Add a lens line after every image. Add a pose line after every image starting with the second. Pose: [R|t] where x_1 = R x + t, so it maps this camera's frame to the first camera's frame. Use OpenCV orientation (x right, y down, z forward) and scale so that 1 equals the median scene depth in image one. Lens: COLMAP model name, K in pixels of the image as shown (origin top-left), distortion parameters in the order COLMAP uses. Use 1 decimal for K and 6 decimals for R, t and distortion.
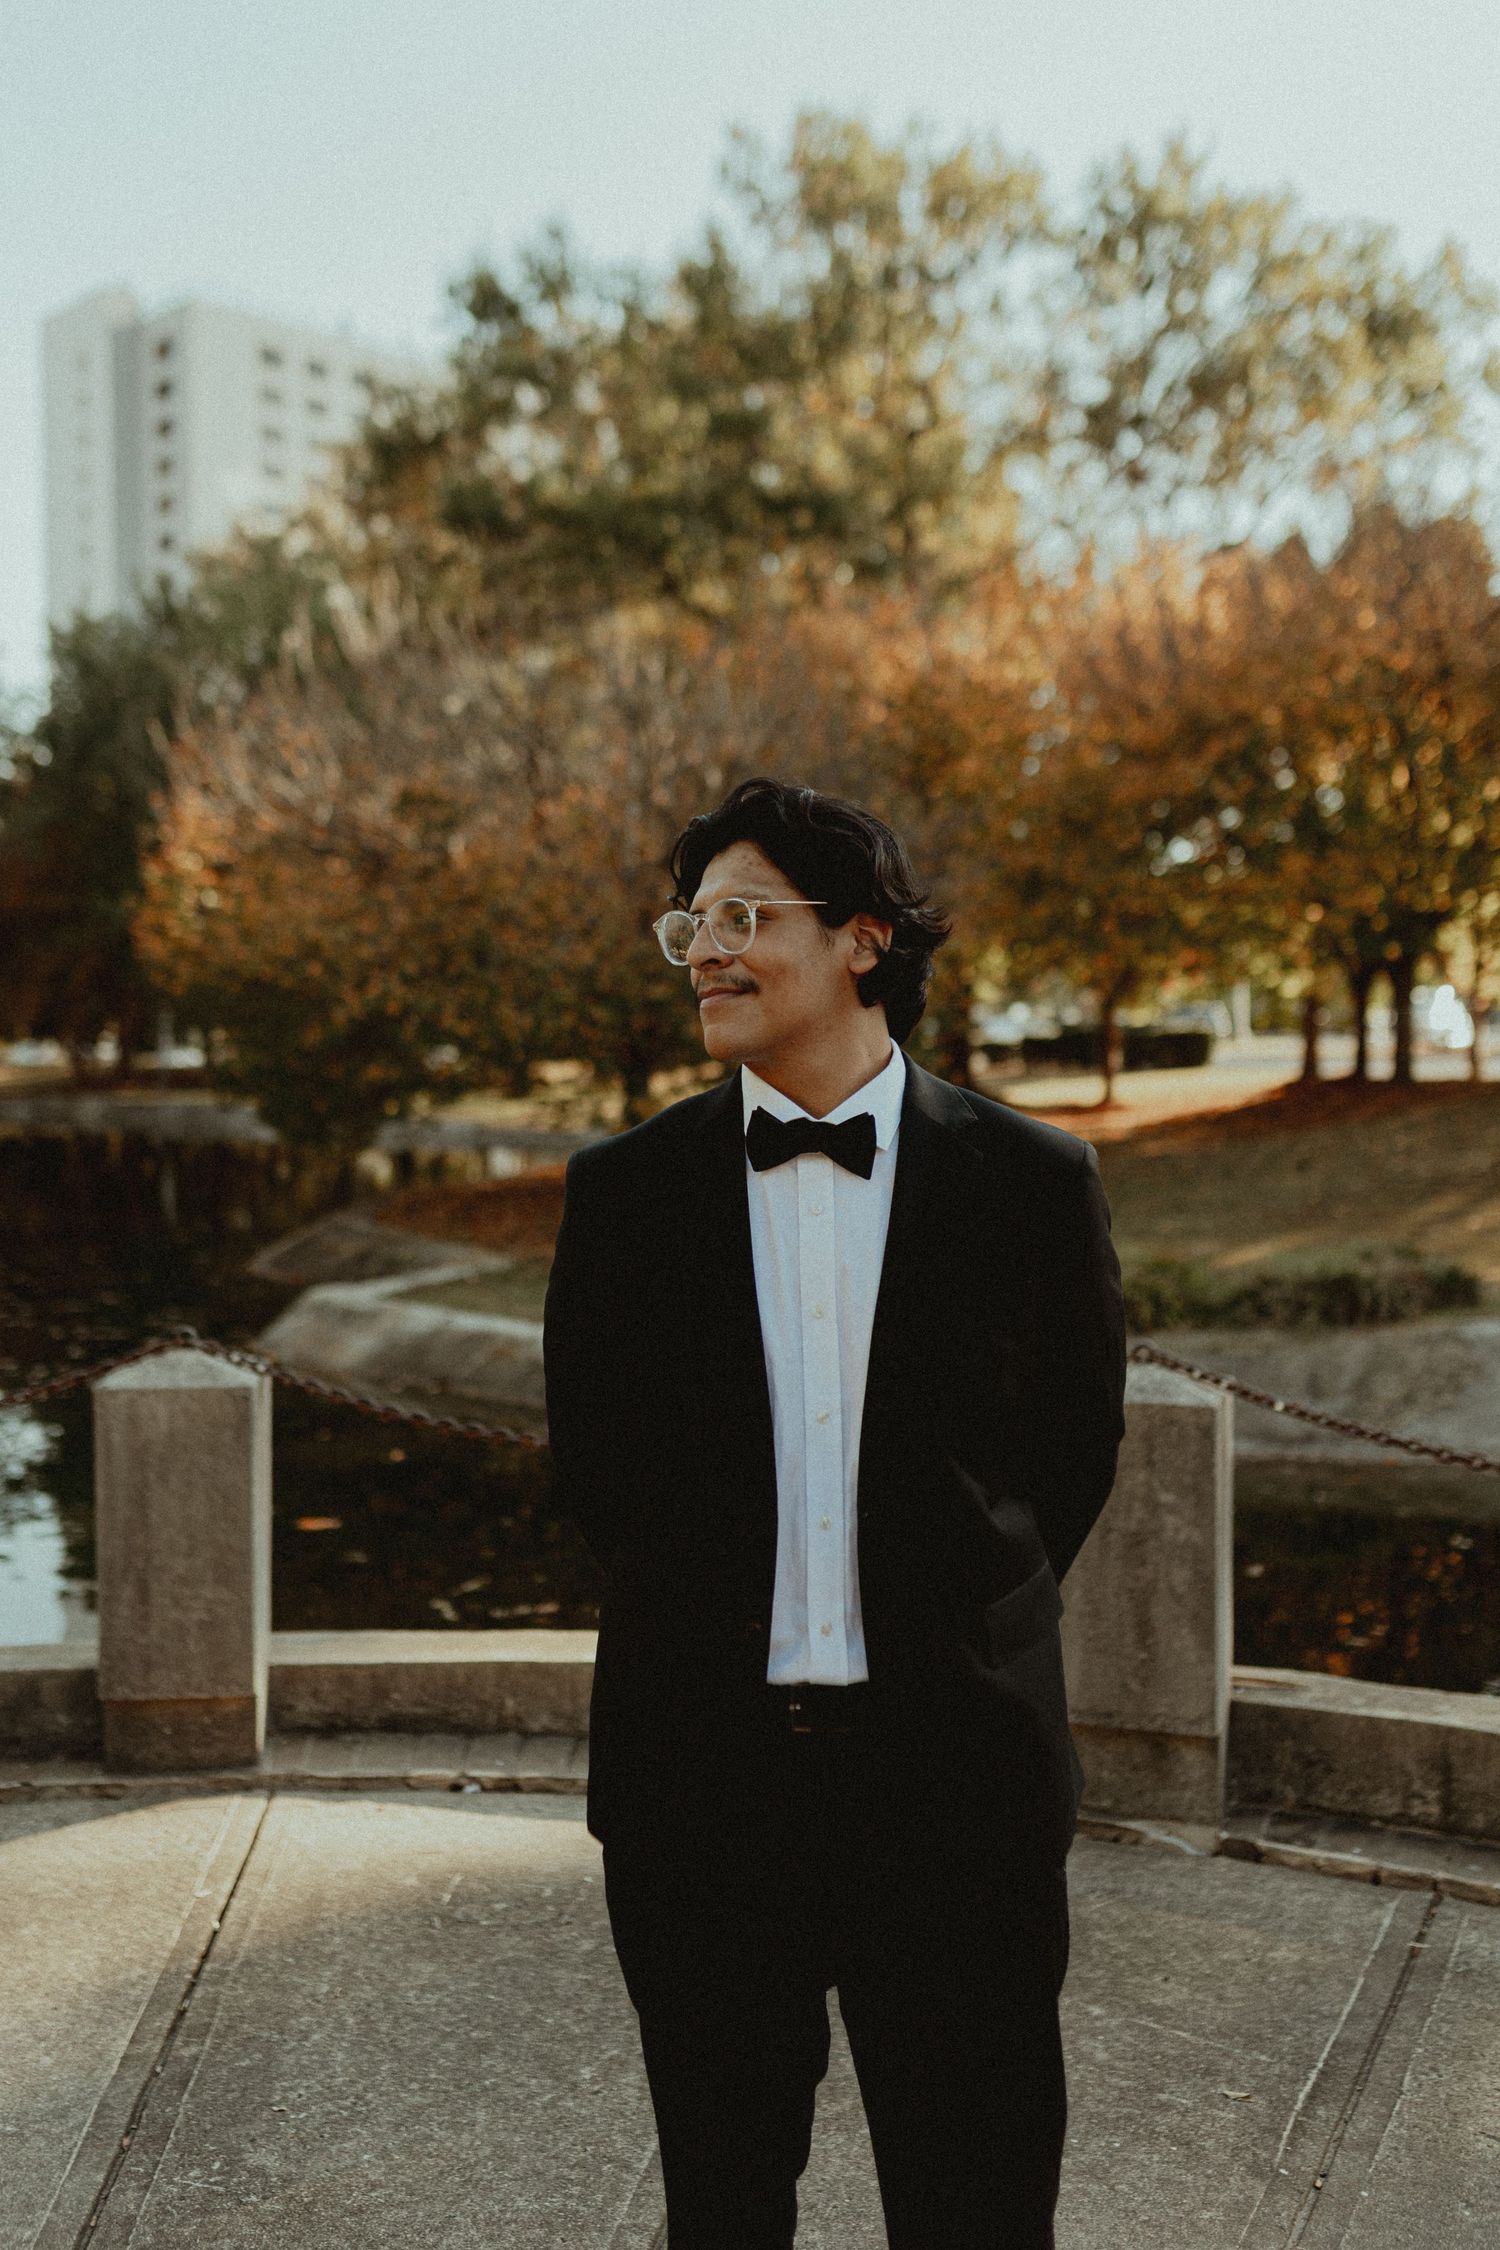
lens RADIAL K [[2013.0, 0, 750.0], [0, 2013.0, 1125.0], [0, 0, 1]] dist [-0.003727, -0.002172]
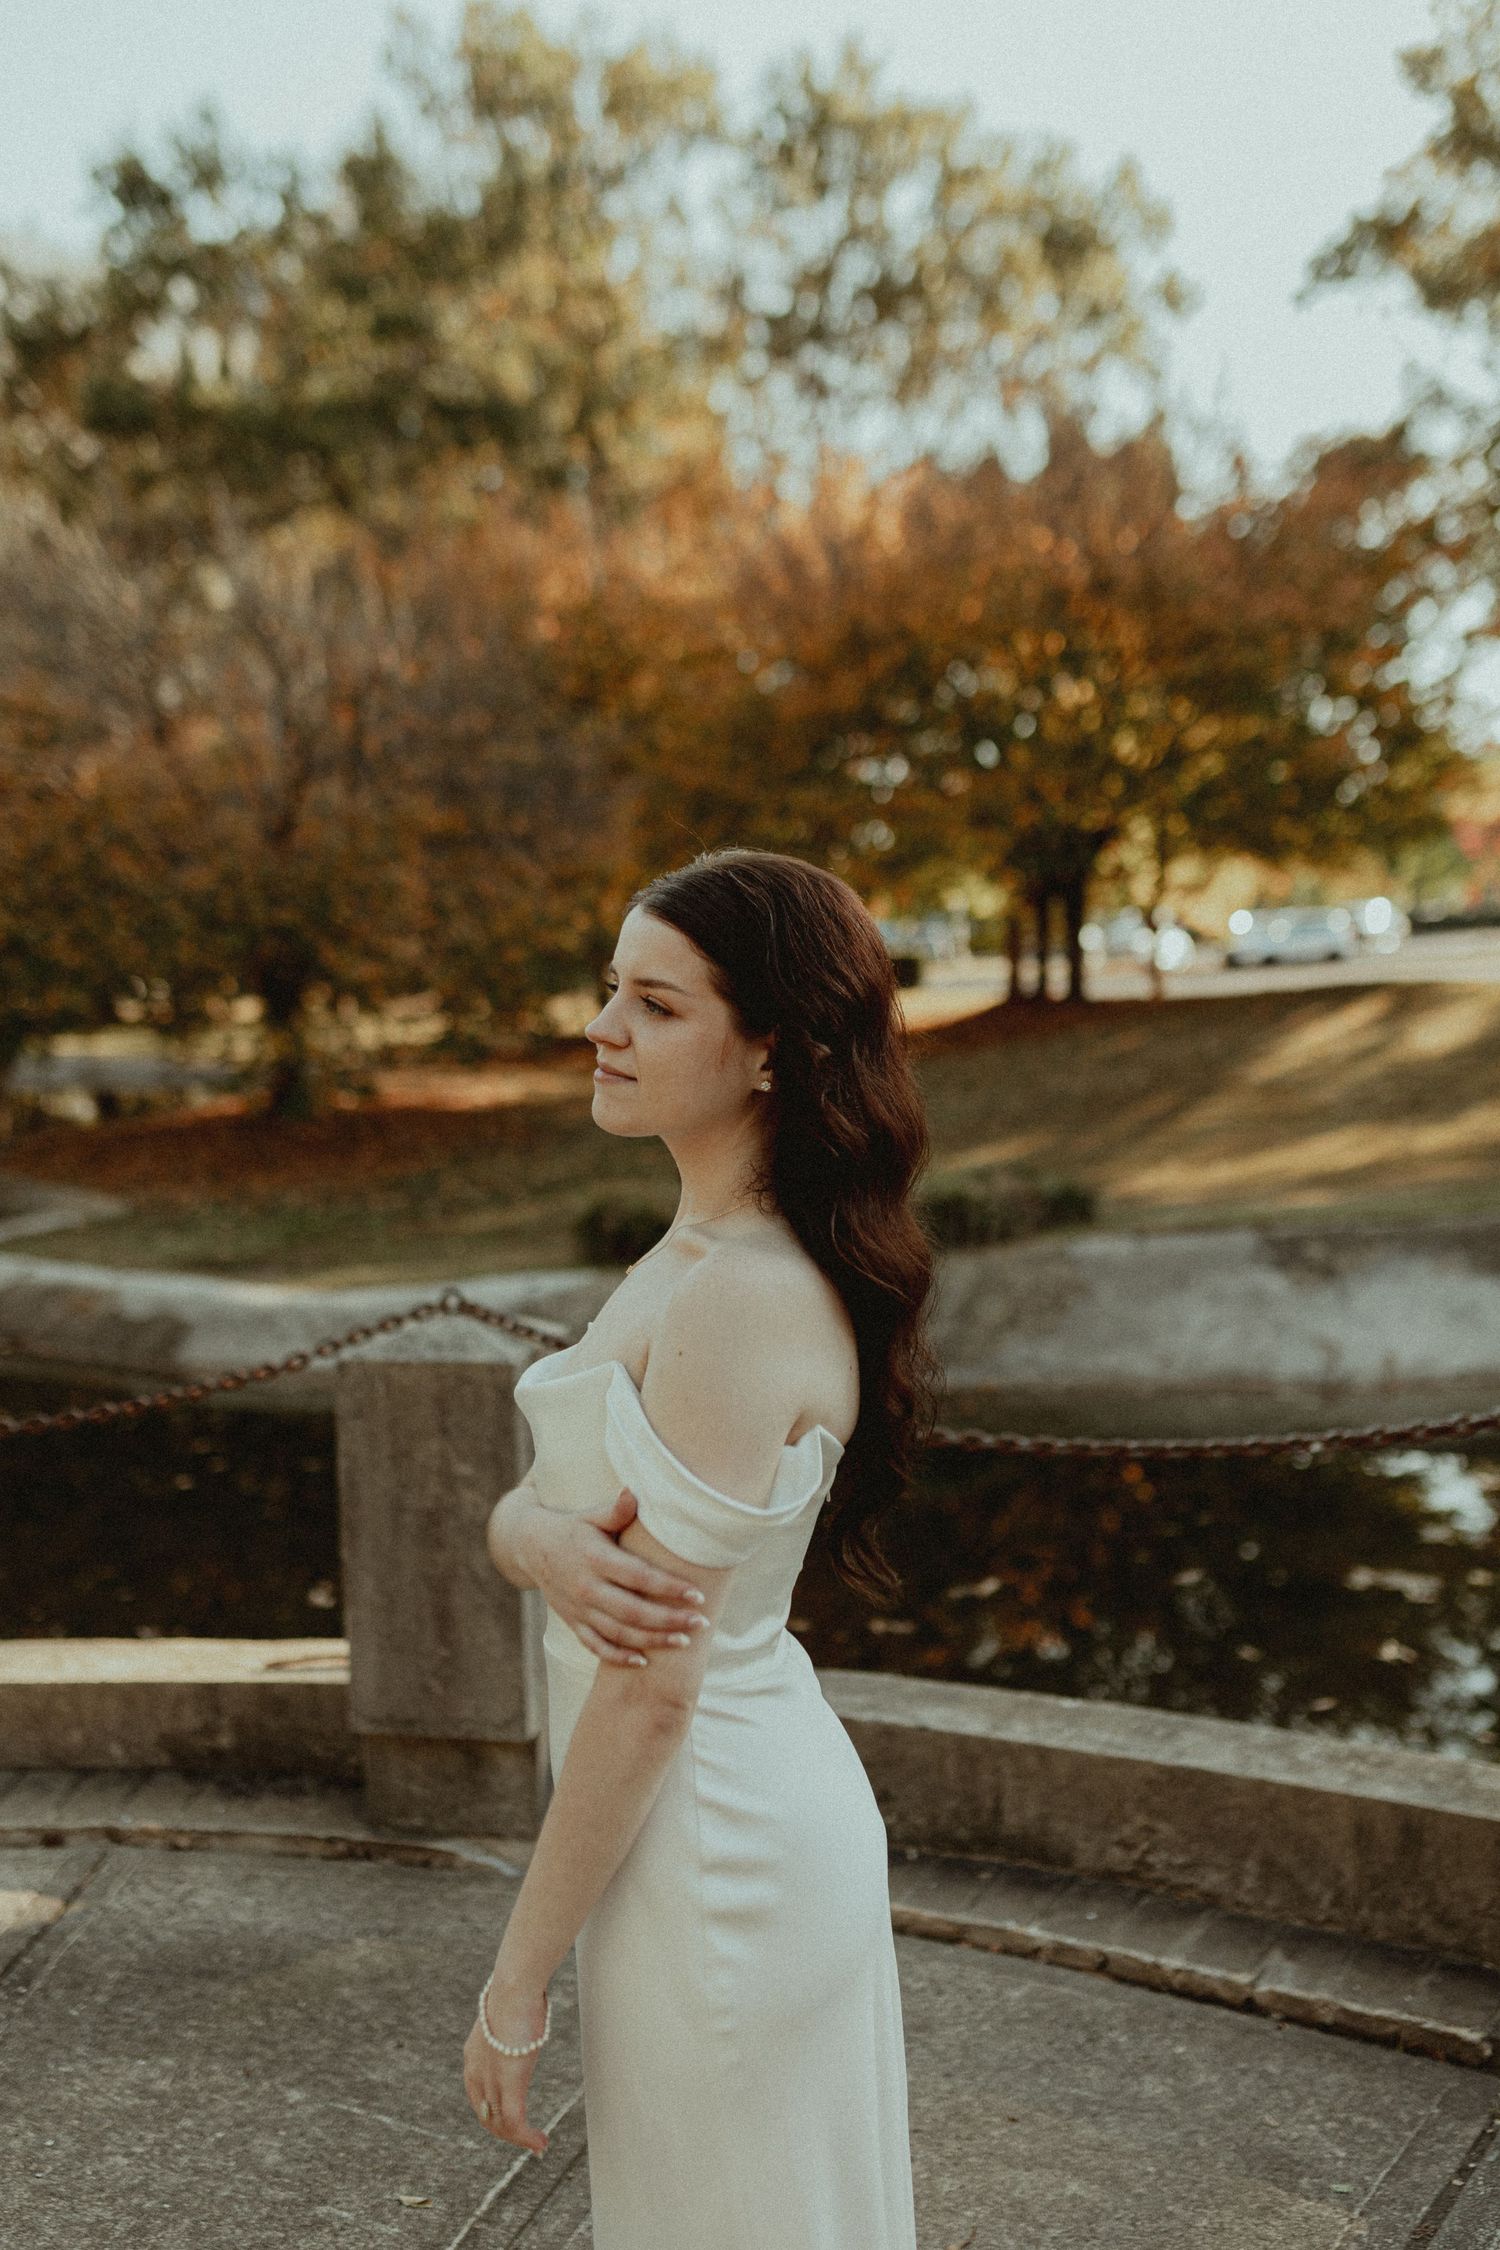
lens RADIAL K [[2013.0, 0, 750.0], [0, 2013.0, 1125.0], [0, 0, 1]] dist [-0.003727, -0.002172]
pose [[0.992044, -0.024733, 0.123437, 0.028499], [0.020497, 0.999160, 0.035475, 0.001273], [-0.124211, -0.032662, 0.991718, 0.017297]]
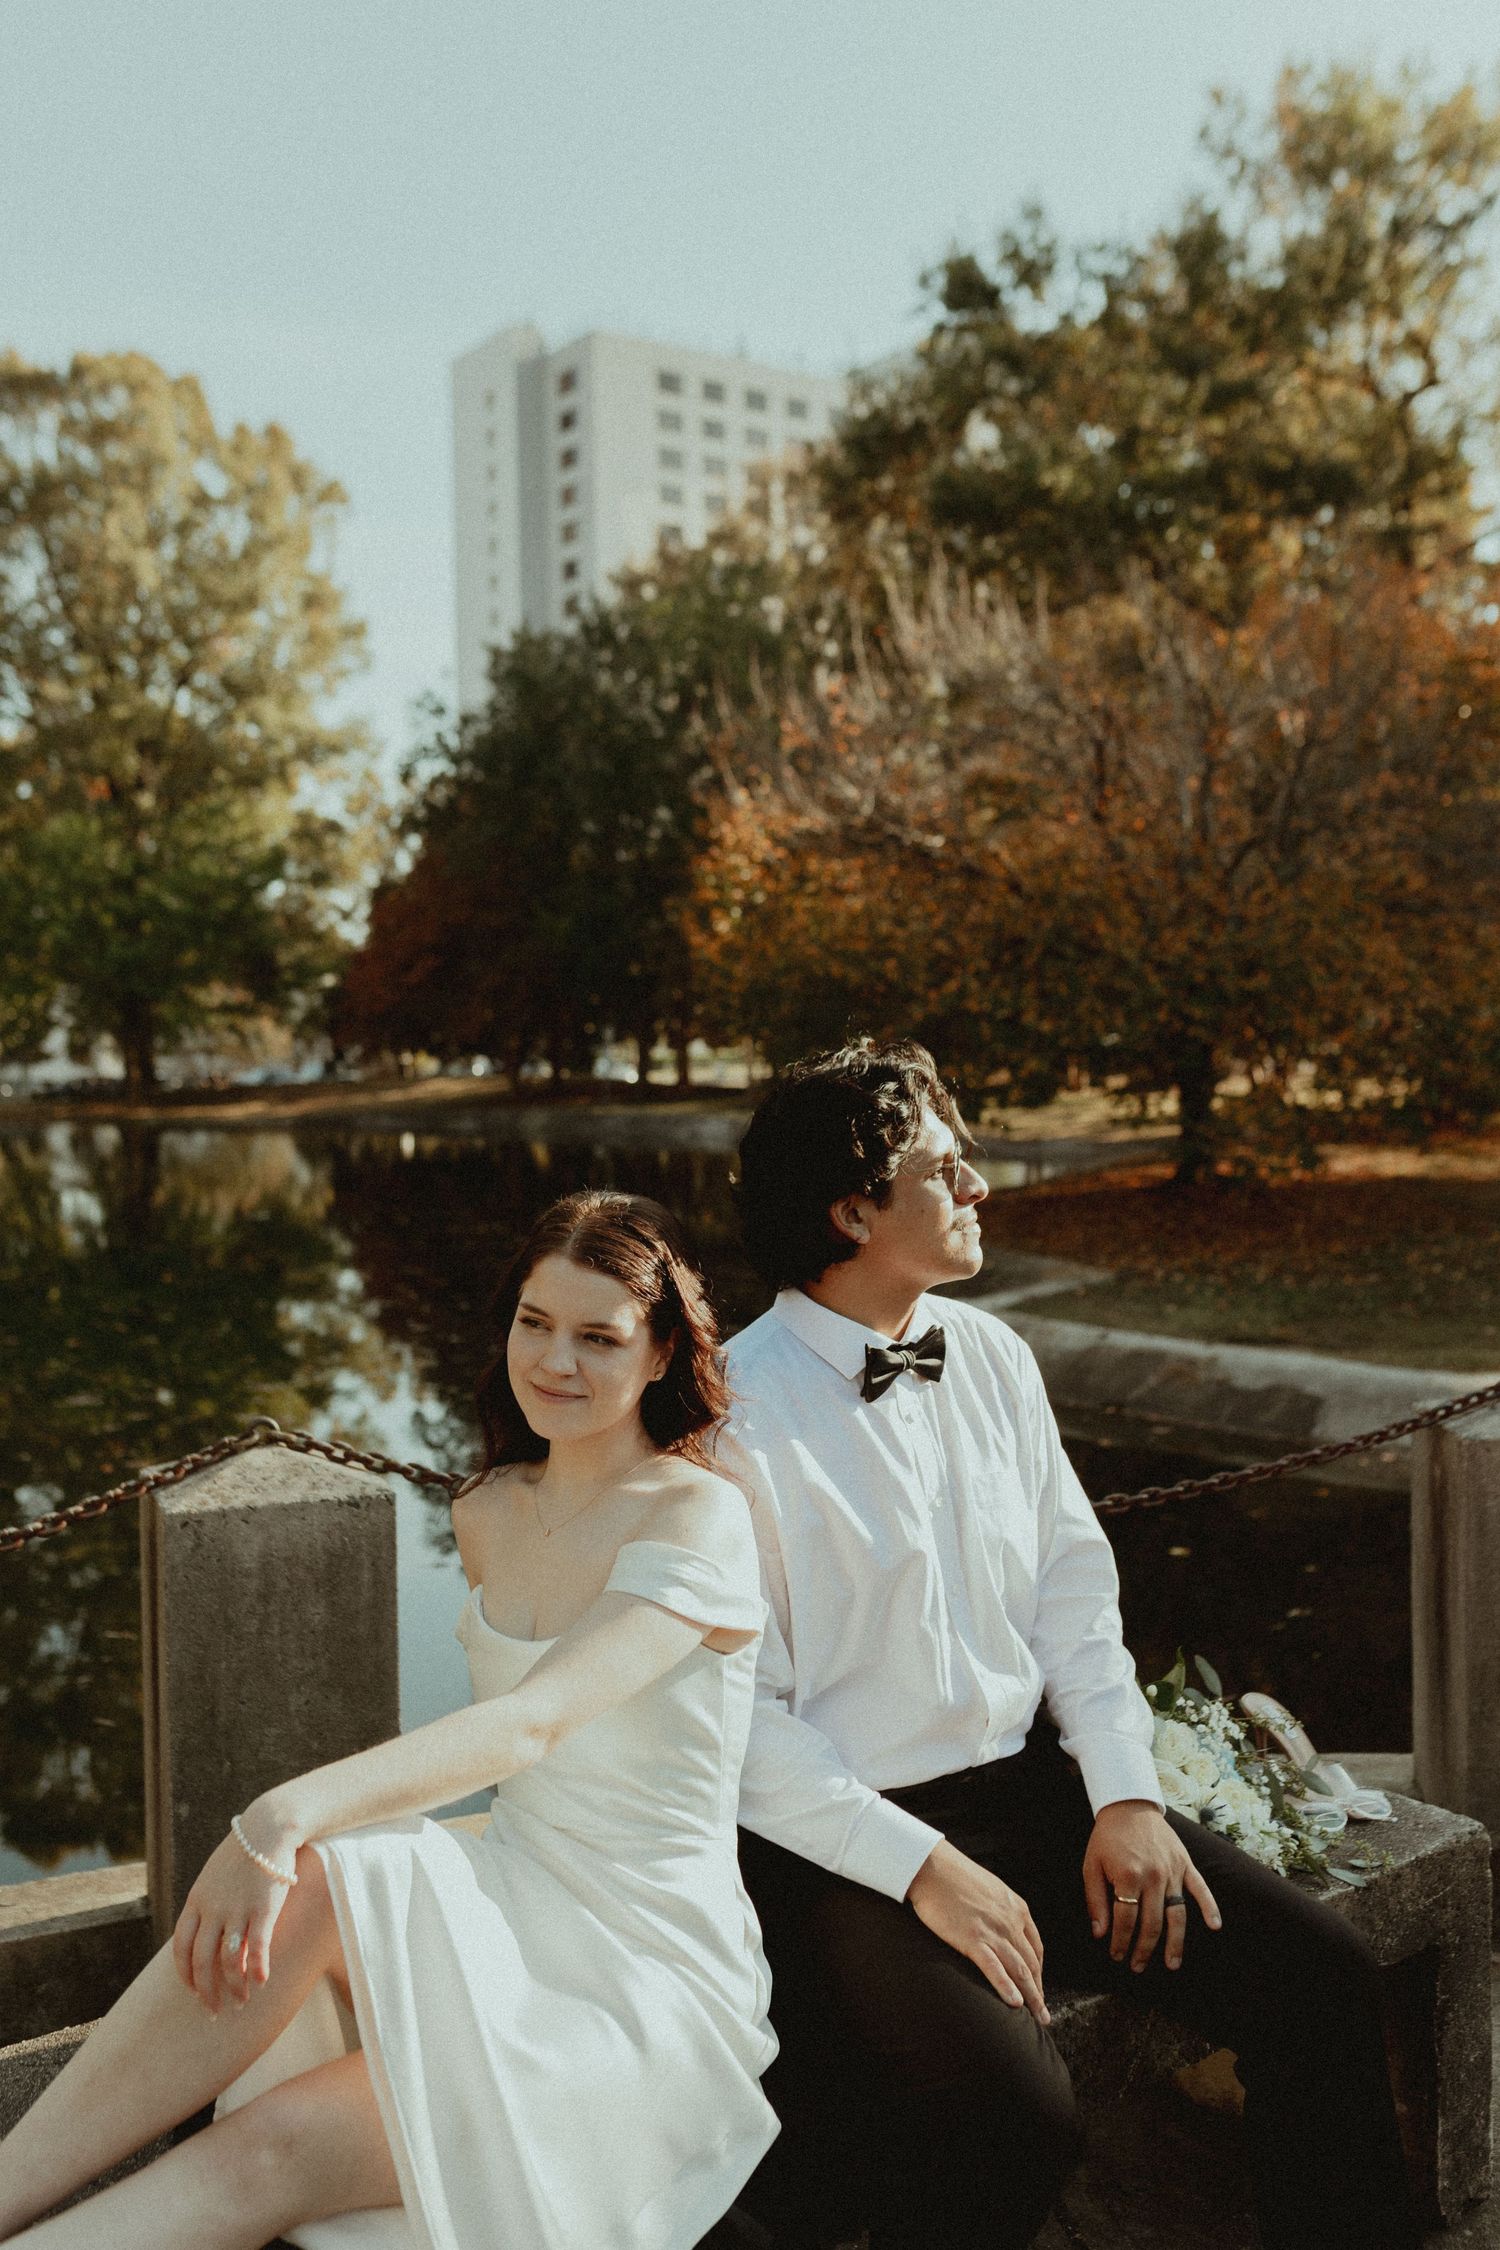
lens RADIAL K [[1986.0, 0, 750.0], [0, 1986.0, 1125.0], [0, 0, 1]] dist [0.002522, 0.014301]
pose [[0.987233, -0.003206, -0.159251, -0.081501], [0.001945, 0.999966, -0.008075, 0.003537], [0.159272, 0.007663, 0.987205, 0.037093]]
